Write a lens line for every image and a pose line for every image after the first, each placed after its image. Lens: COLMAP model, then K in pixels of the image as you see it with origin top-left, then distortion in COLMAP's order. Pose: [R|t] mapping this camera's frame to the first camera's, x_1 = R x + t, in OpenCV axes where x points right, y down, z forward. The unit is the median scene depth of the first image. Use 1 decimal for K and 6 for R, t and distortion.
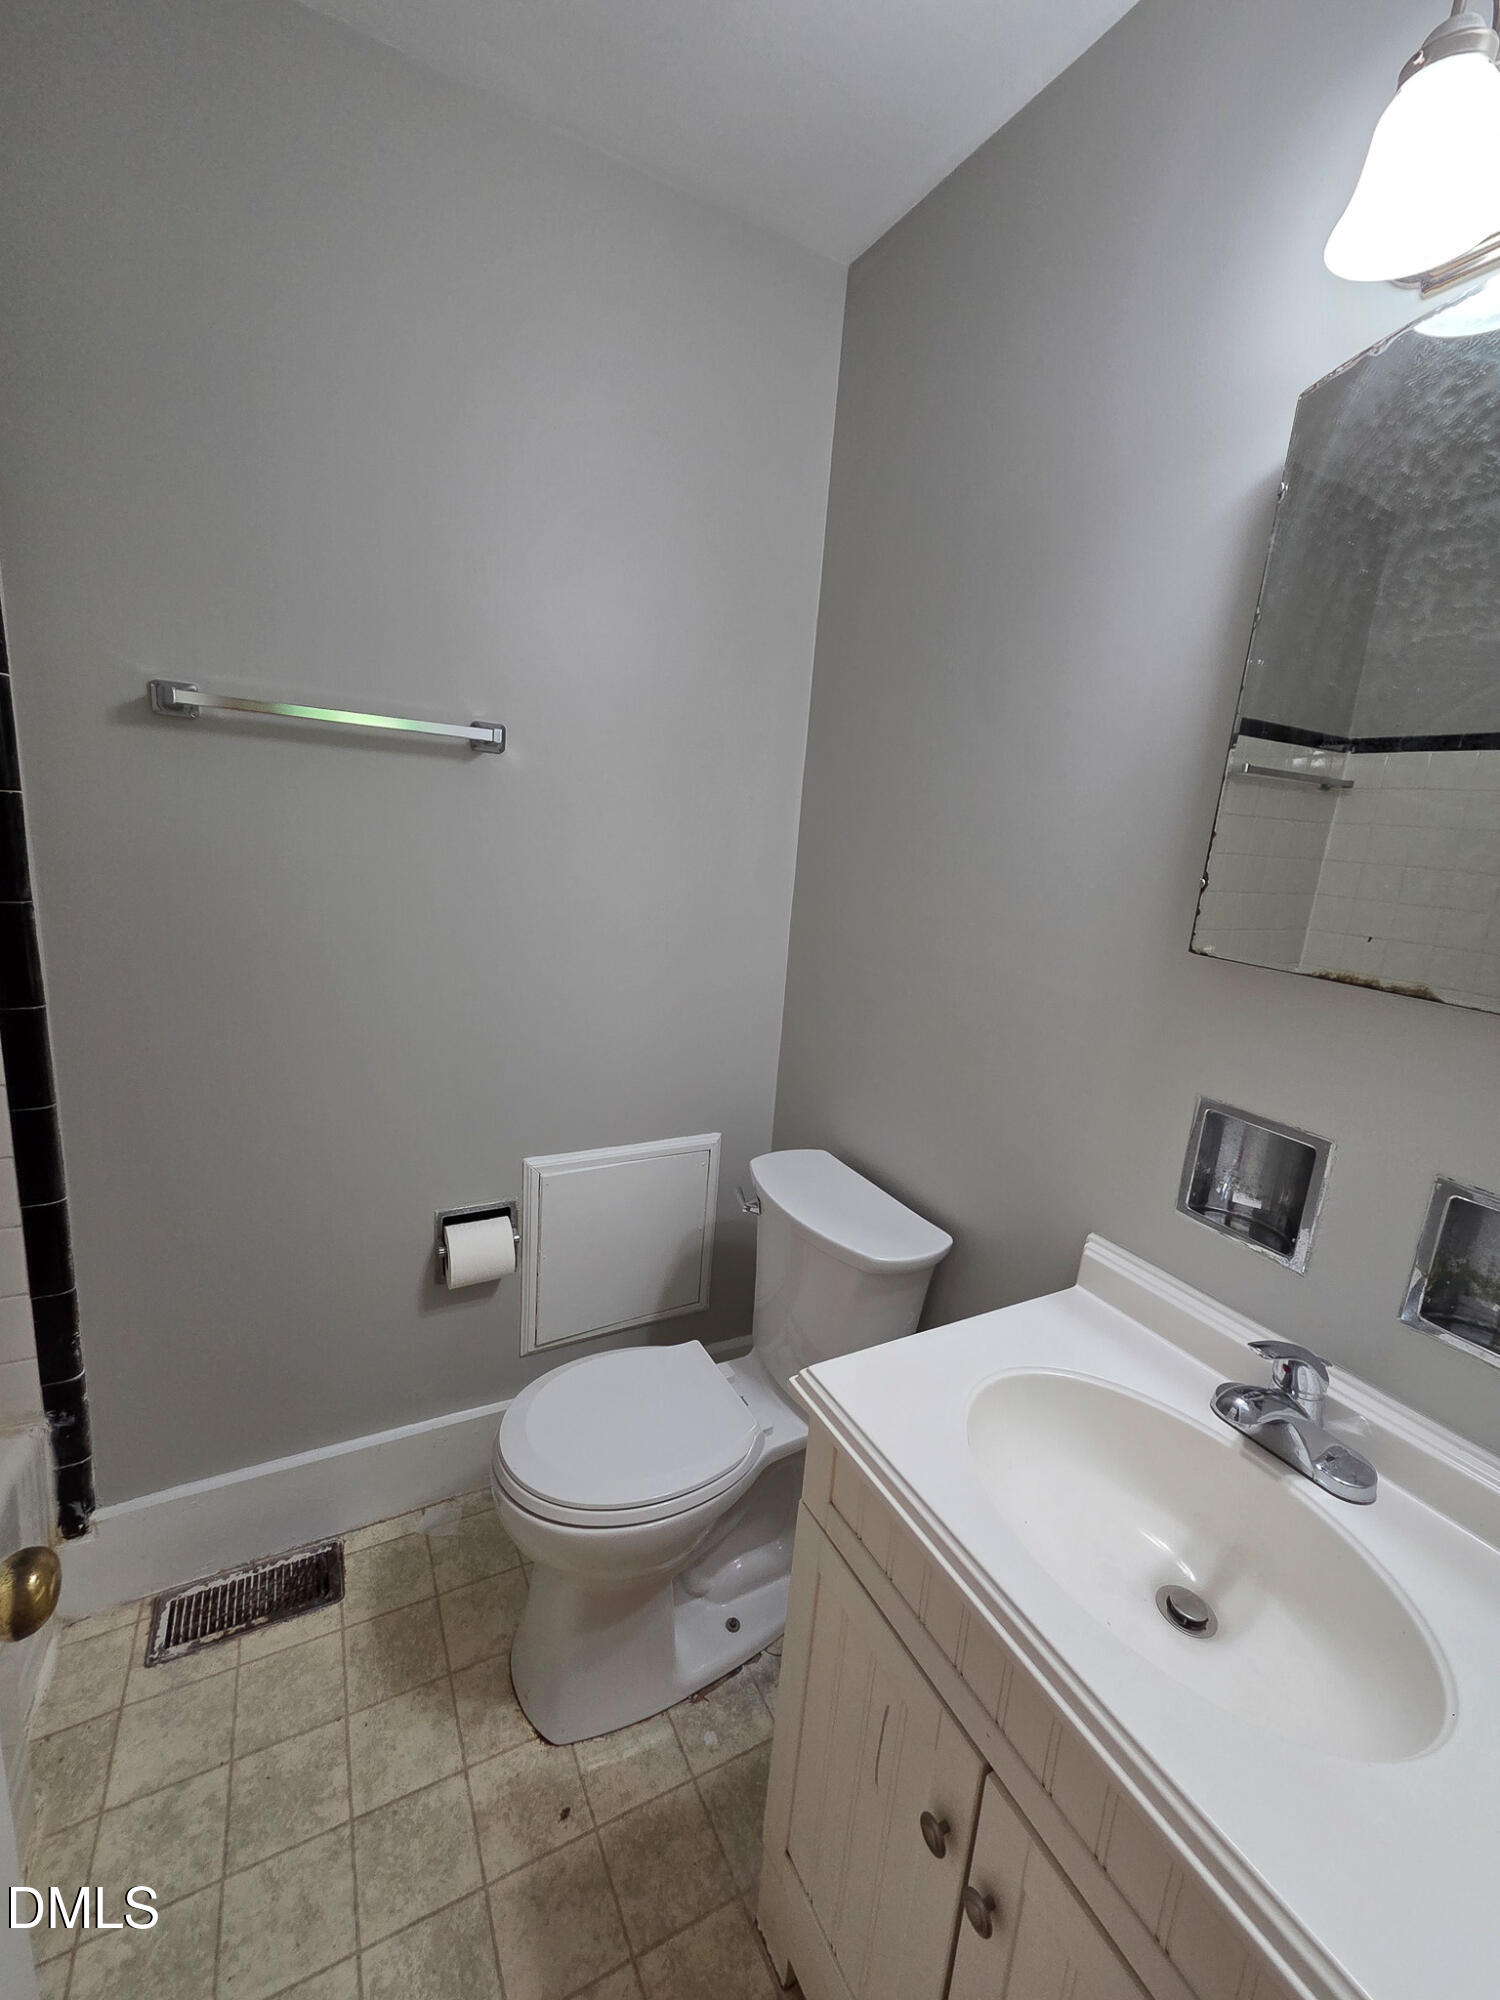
lens RADIAL K [[821.5, 0, 748.9], [0, 821.5, 994.3], [0, 0, 1]] dist [0.006181, -0.001686]
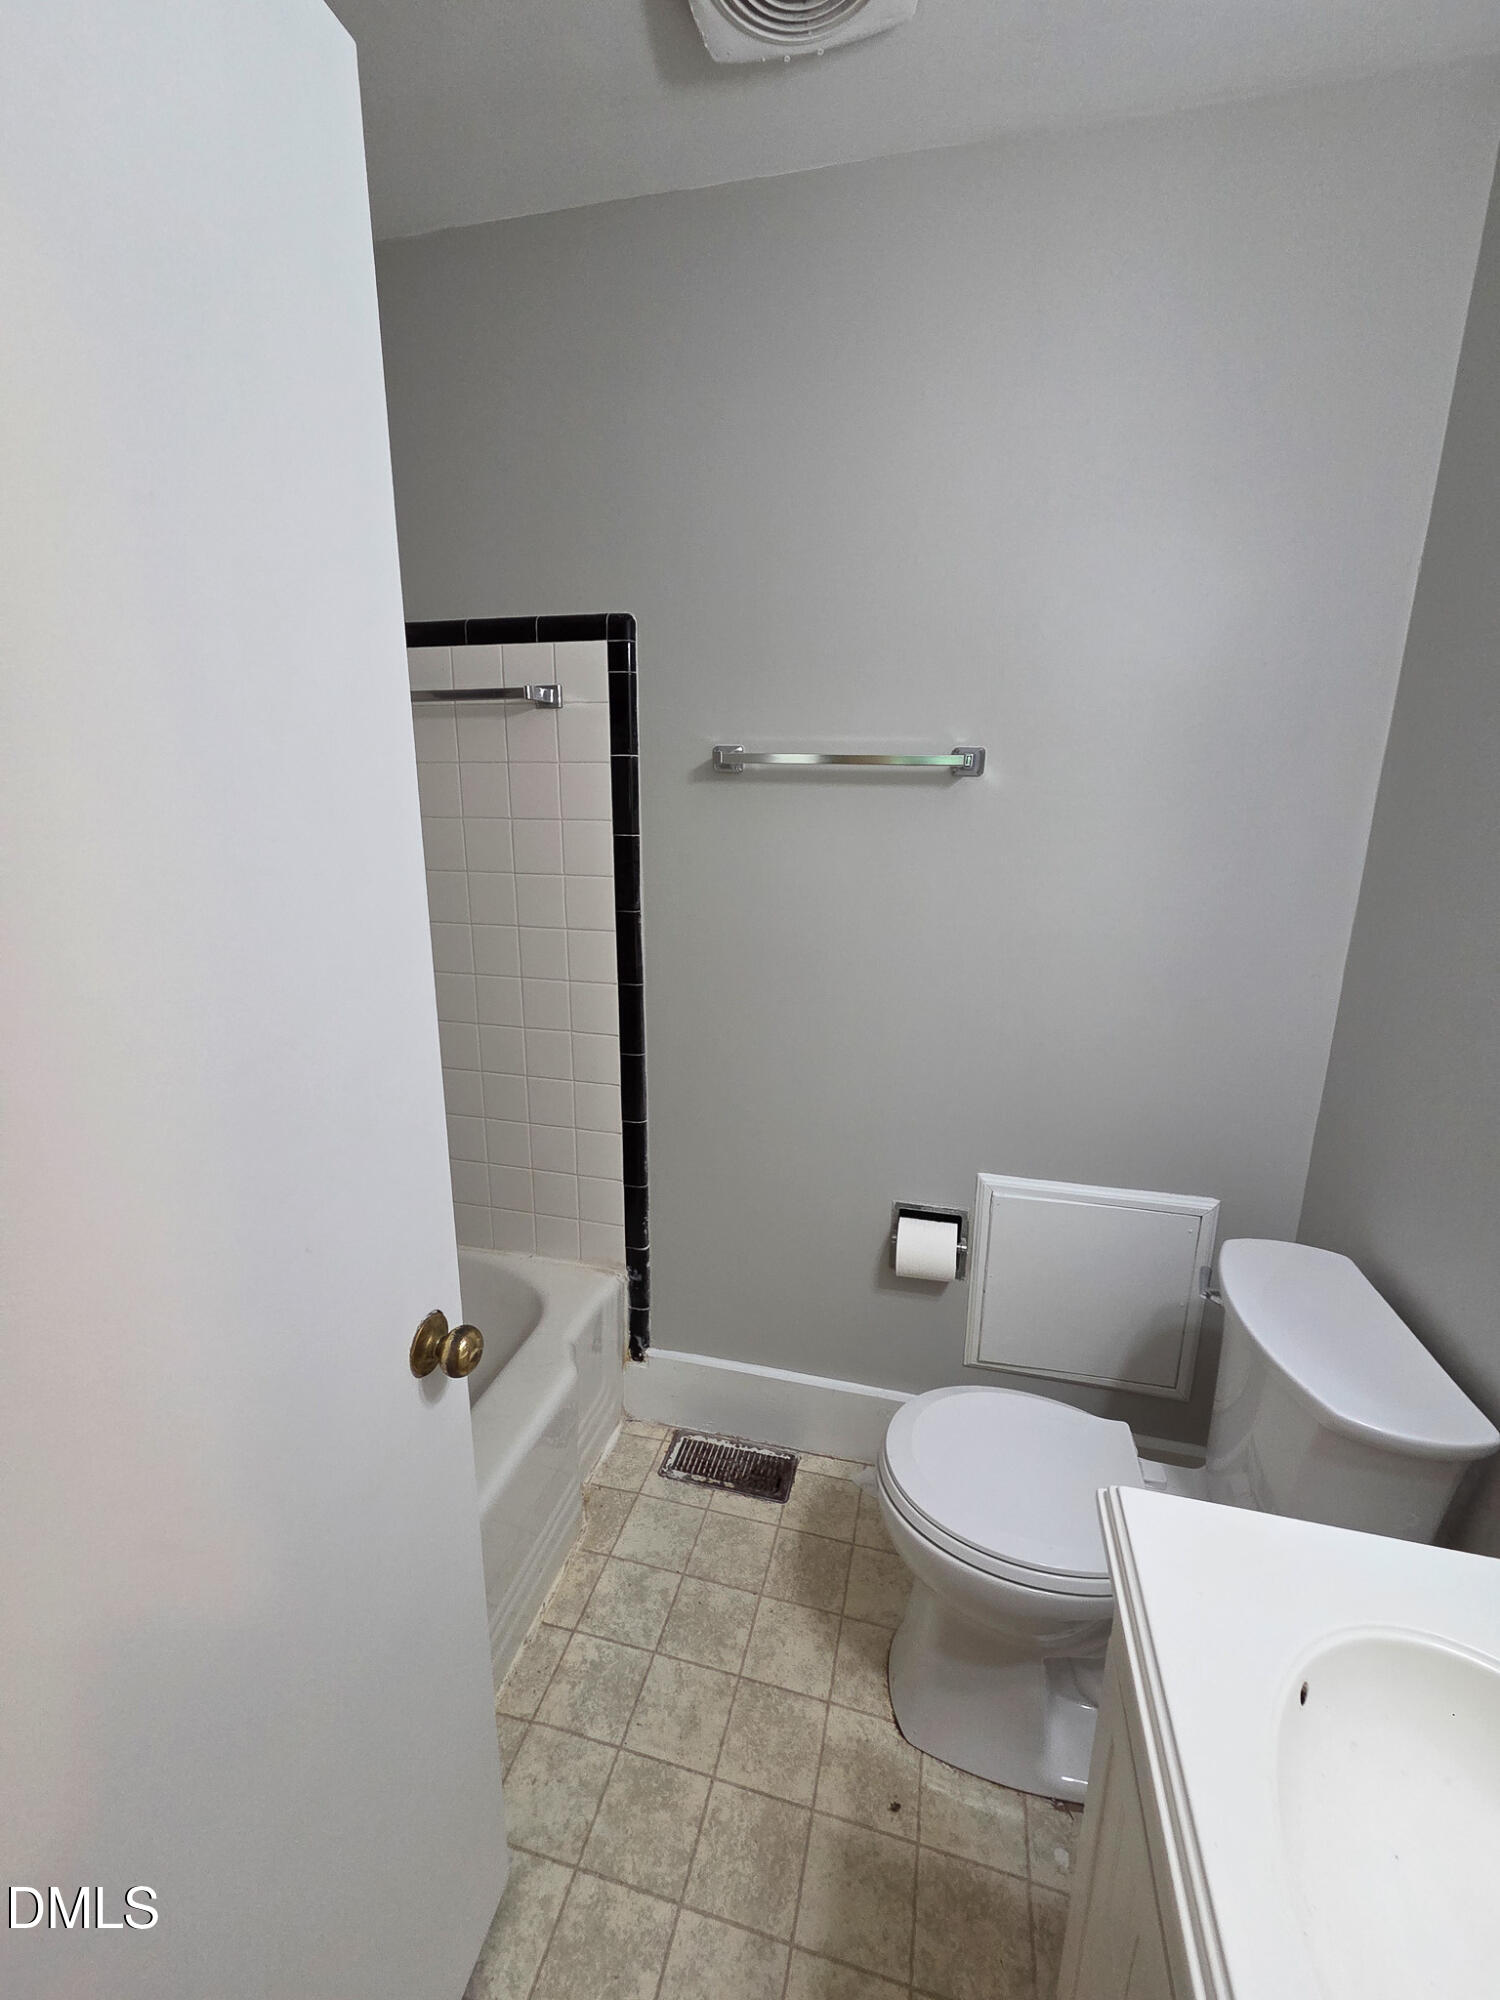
lens RADIAL K [[821.5, 0, 748.9], [0, 821.5, 994.3], [0, 0, 1]] dist [0.006181, -0.001686]
pose [[0.735368, 0.092366, -0.671343, 0.228495], [-0.096567, 0.994841, 0.031098, -0.028890], [0.670752, 0.041961, 0.740494, 0.068915]]
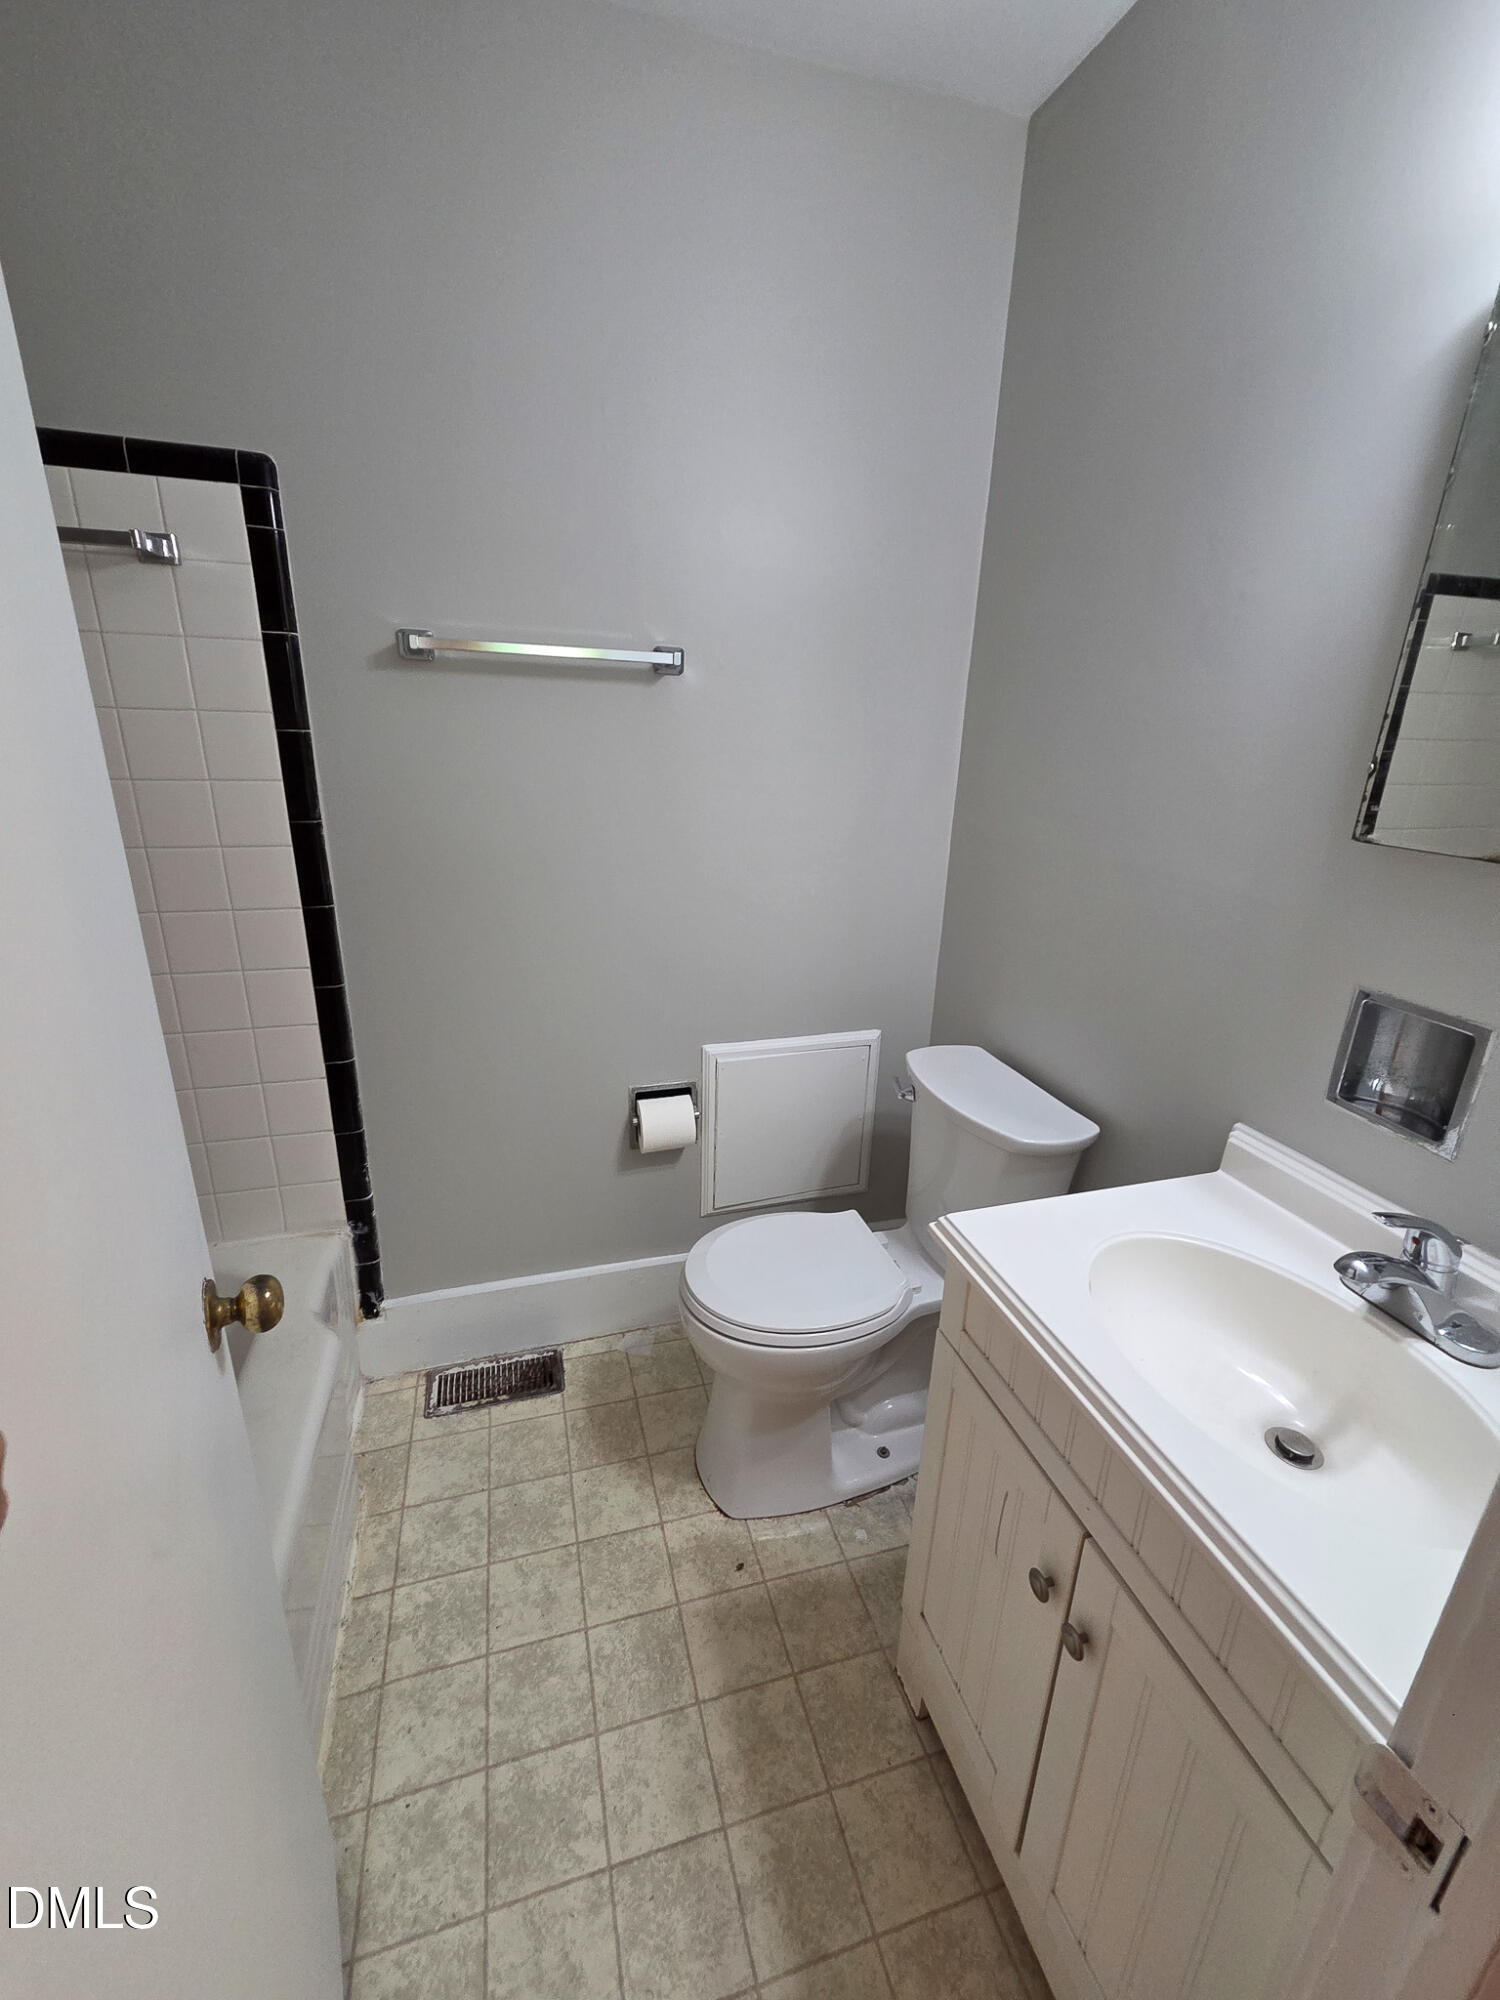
lens RADIAL K [[821.5, 0, 748.9], [0, 821.5, 994.3], [0, 0, 1]] dist [0.006181, -0.001686]
pose [[0.978641, 0.018519, -0.204741, 0.023352], [0.001553, 0.995240, 0.097444, 0.027064], [0.205571, -0.095681, 0.973954, -0.100798]]
